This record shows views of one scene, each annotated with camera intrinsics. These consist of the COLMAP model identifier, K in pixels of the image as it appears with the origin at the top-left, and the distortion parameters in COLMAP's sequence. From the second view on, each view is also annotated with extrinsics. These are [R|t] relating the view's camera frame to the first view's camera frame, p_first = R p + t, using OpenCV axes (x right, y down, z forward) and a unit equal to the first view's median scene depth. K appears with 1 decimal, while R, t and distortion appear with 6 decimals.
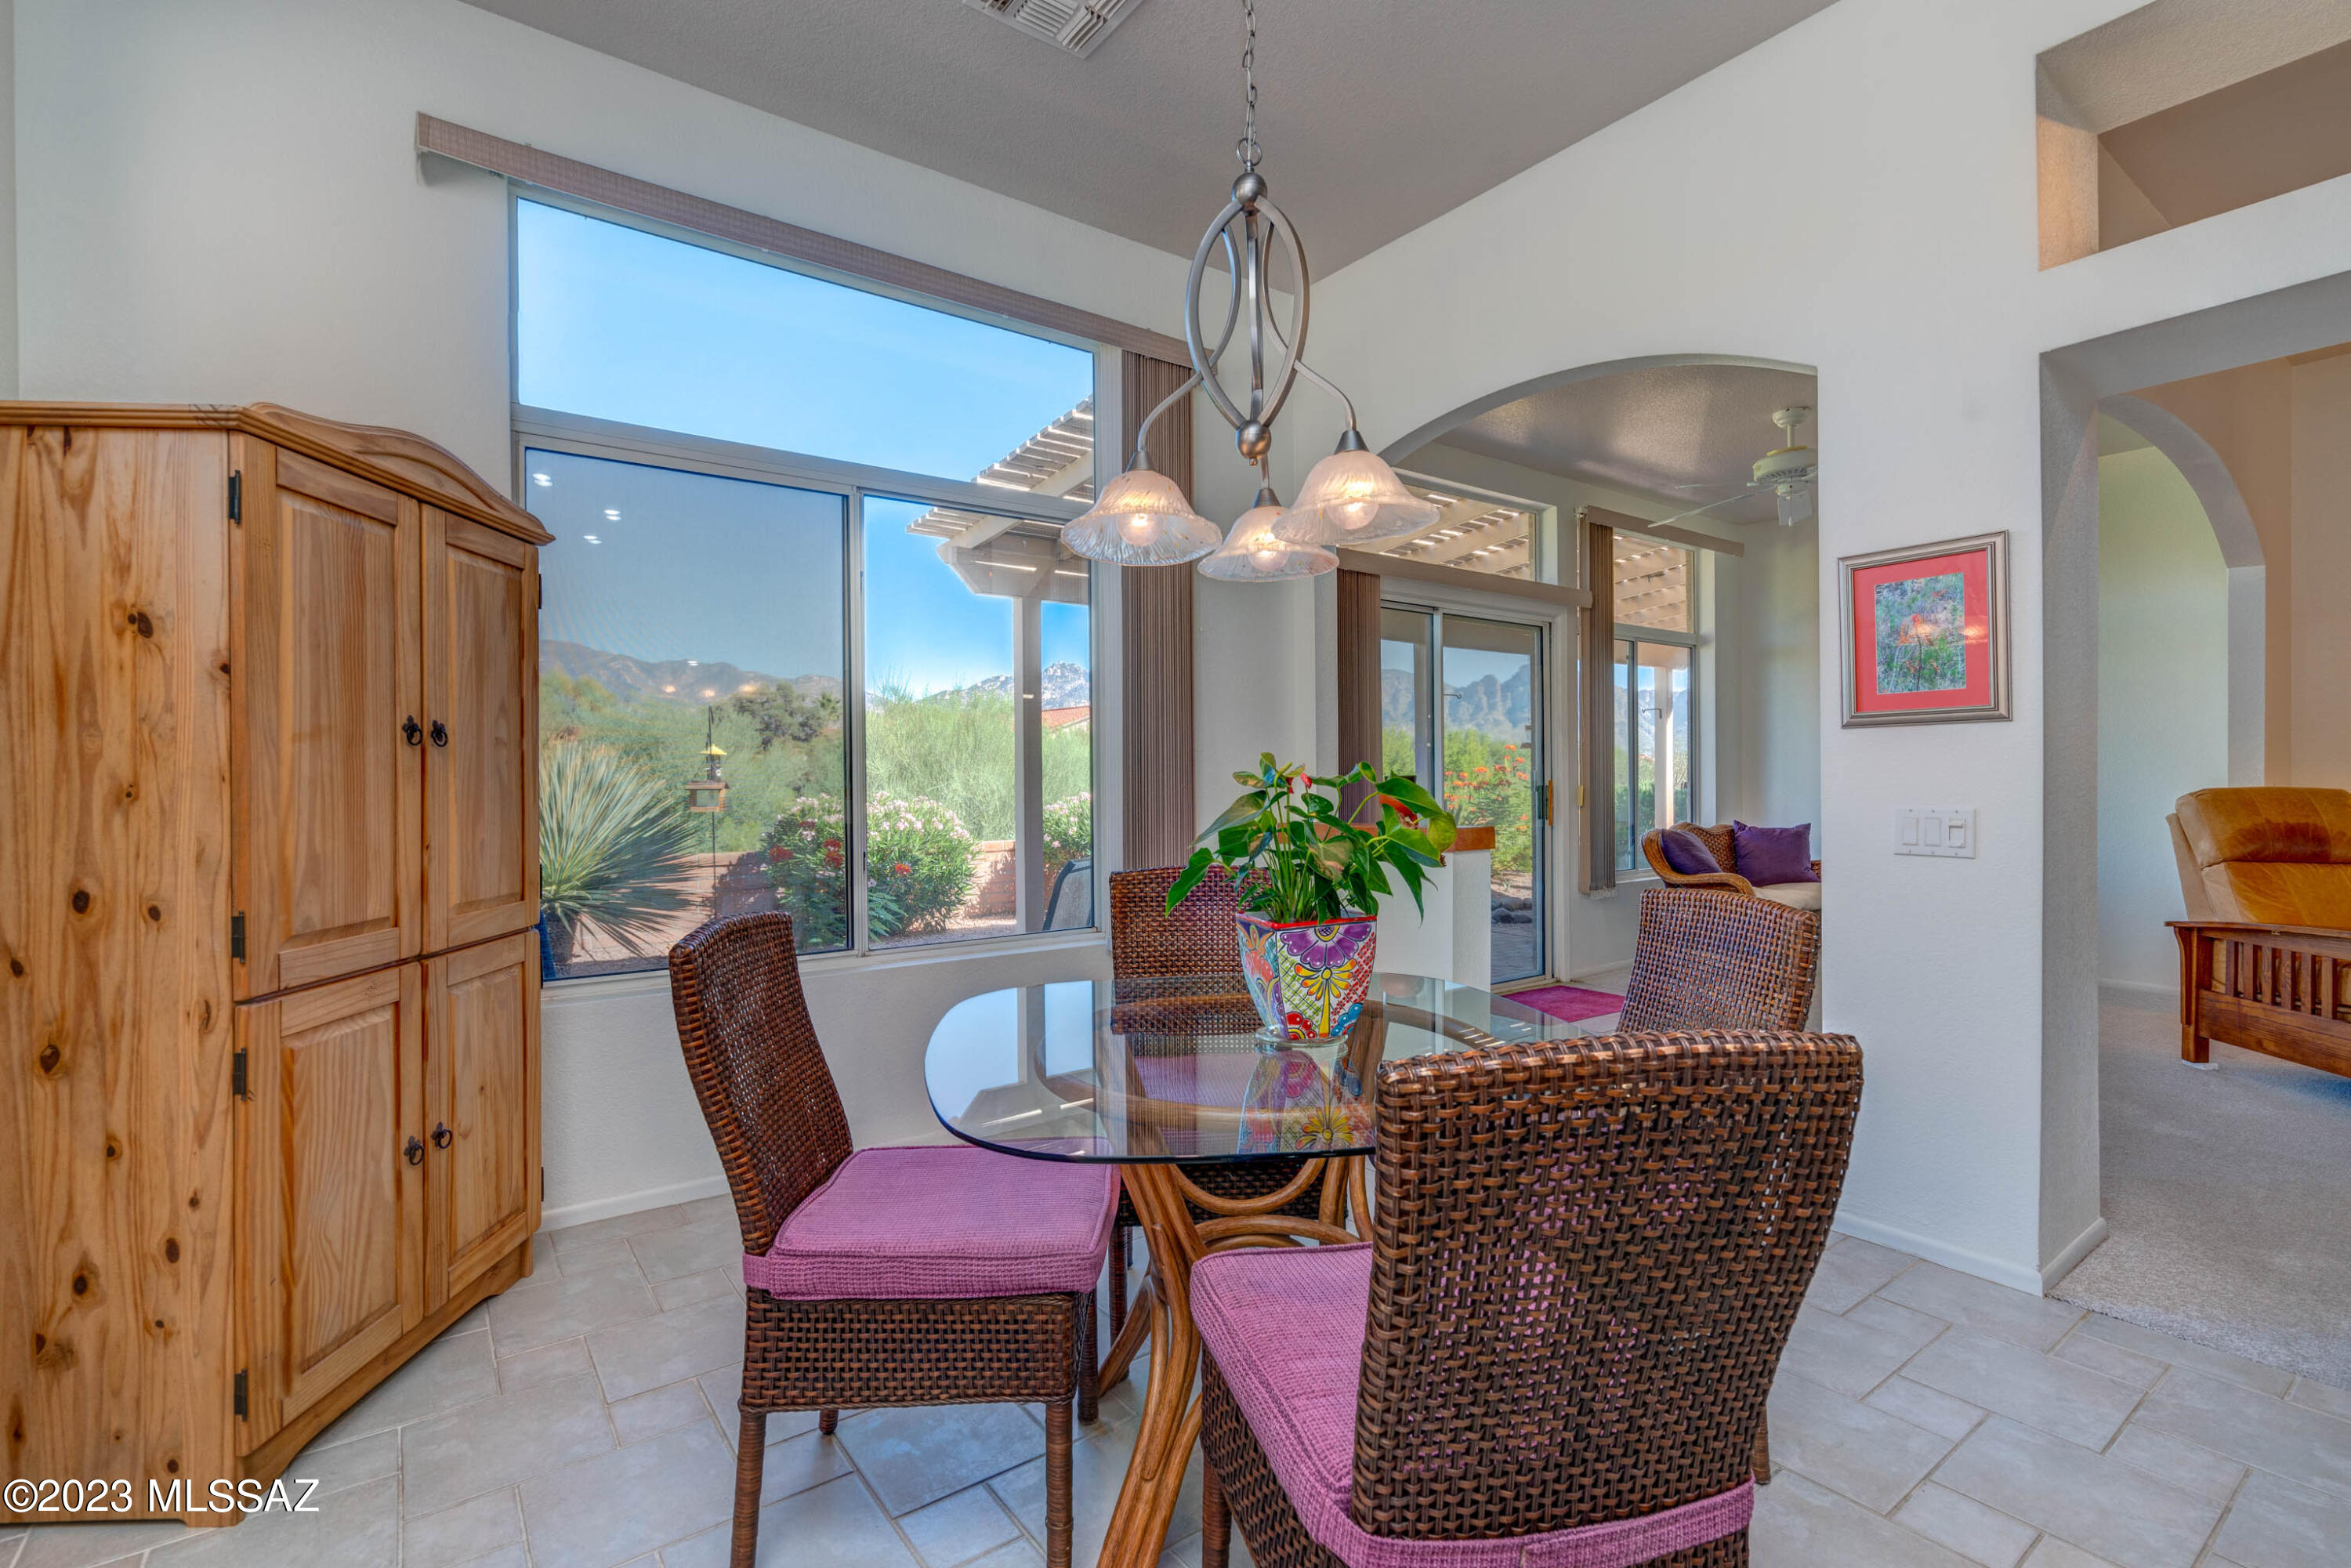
lens RADIAL K [[1067.3, 0, 1175.0], [0, 1067.3, 779.7], [0, 0, 1]] dist [-0.003734, 0.003837]
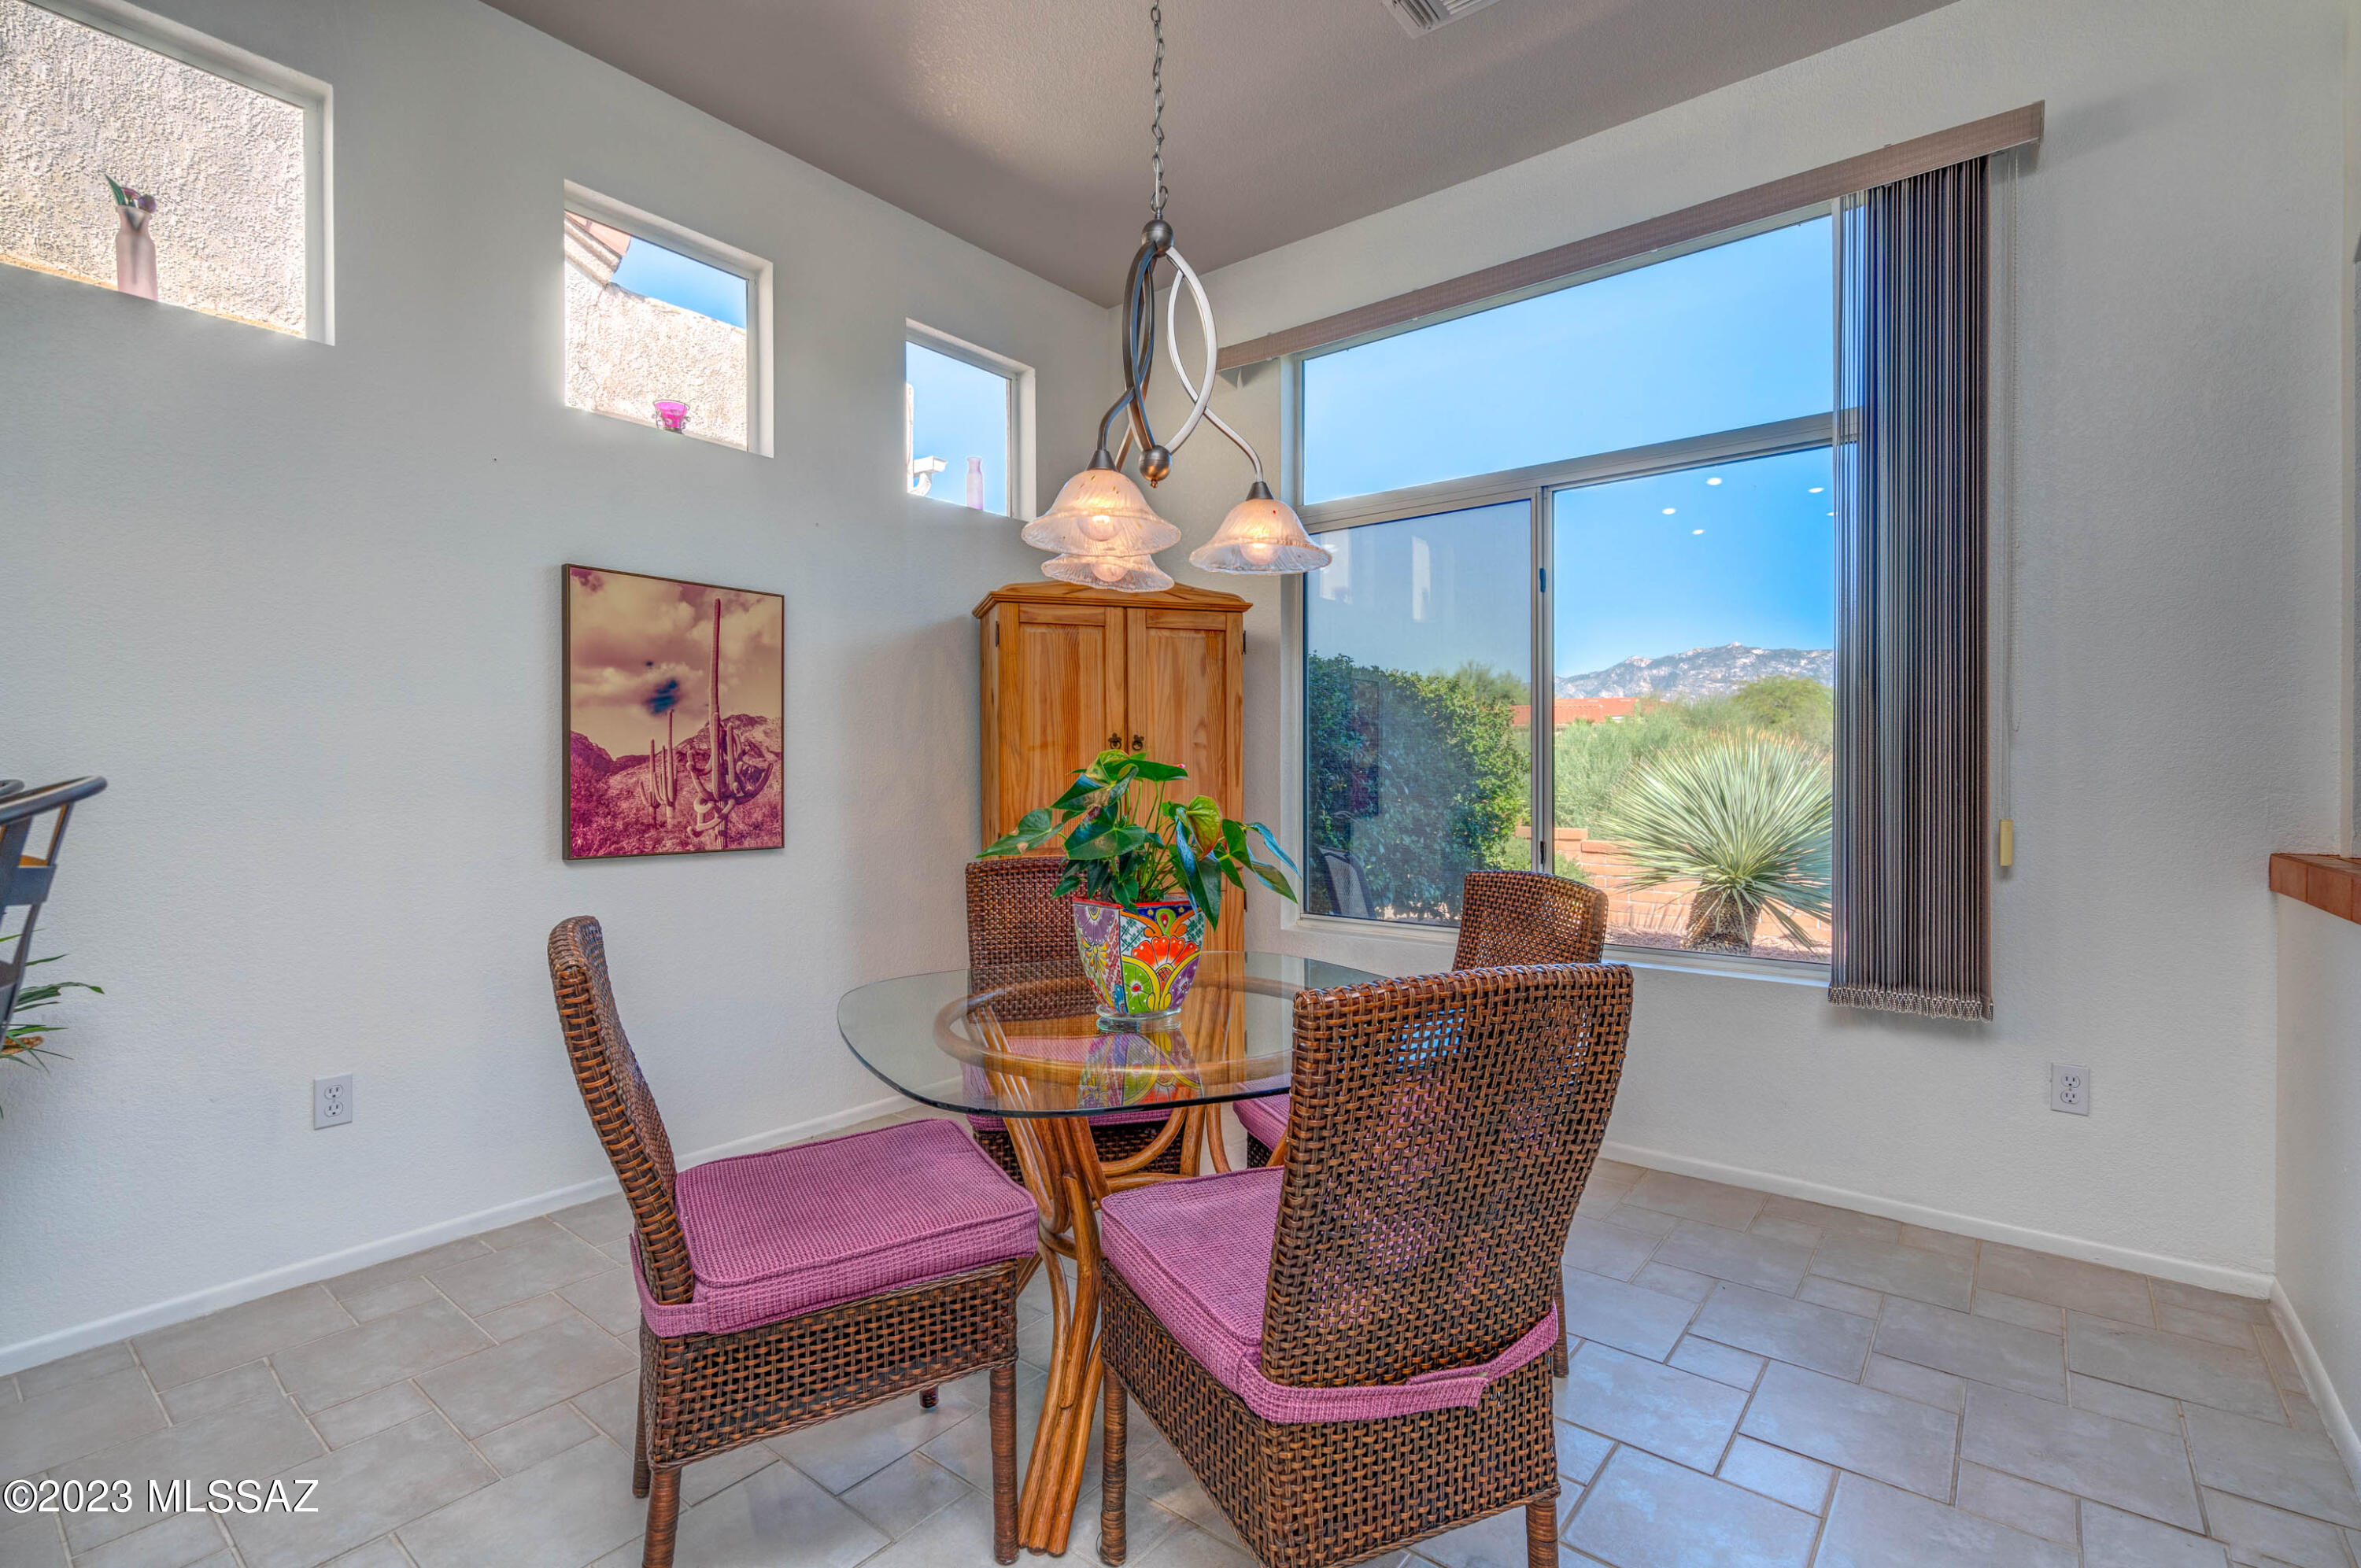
lens RADIAL K [[1071.7, 0, 1186.3], [0, 1071.7, 772.0], [0, 0, 1]] dist [-0.003734, 0.003837]
pose [[0.262399, 0.006217, -0.964939, 0.875832], [-0.000467, 0.999980, 0.006316, -0.006404], [0.964959, -0.001207, 0.262397, 0.569874]]
